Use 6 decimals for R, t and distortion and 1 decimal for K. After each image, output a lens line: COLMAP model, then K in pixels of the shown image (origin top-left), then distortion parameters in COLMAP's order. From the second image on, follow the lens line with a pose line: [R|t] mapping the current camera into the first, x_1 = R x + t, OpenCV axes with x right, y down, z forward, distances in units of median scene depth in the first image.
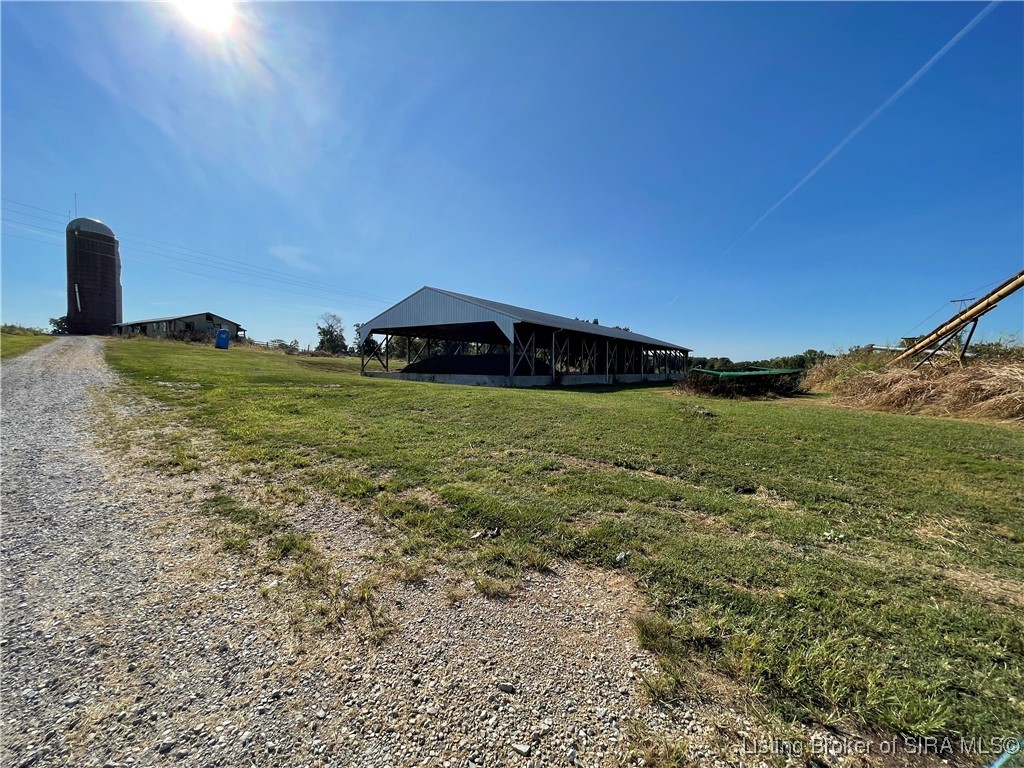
lens RADIAL K [[410.8, 0, 510.6], [0, 410.8, 383.0], [0, 0, 1]] dist [-0.003664, 0.000608]
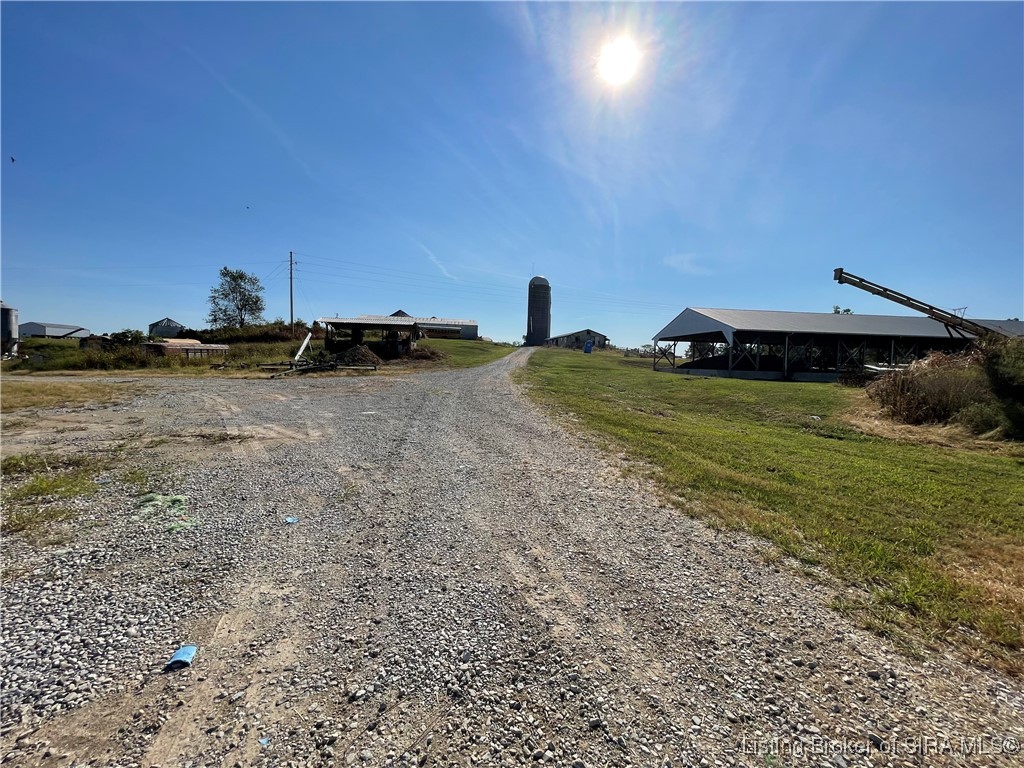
lens RADIAL K [[410.8, 0, 510.6], [0, 410.8, 383.0], [0, 0, 1]] dist [-0.003664, 0.000608]
pose [[0.640924, 0.043238, -0.766386, 0.268874], [-0.049591, 0.998659, 0.014870, 0.019480], [0.766001, 0.028475, 0.642209, -0.203648]]
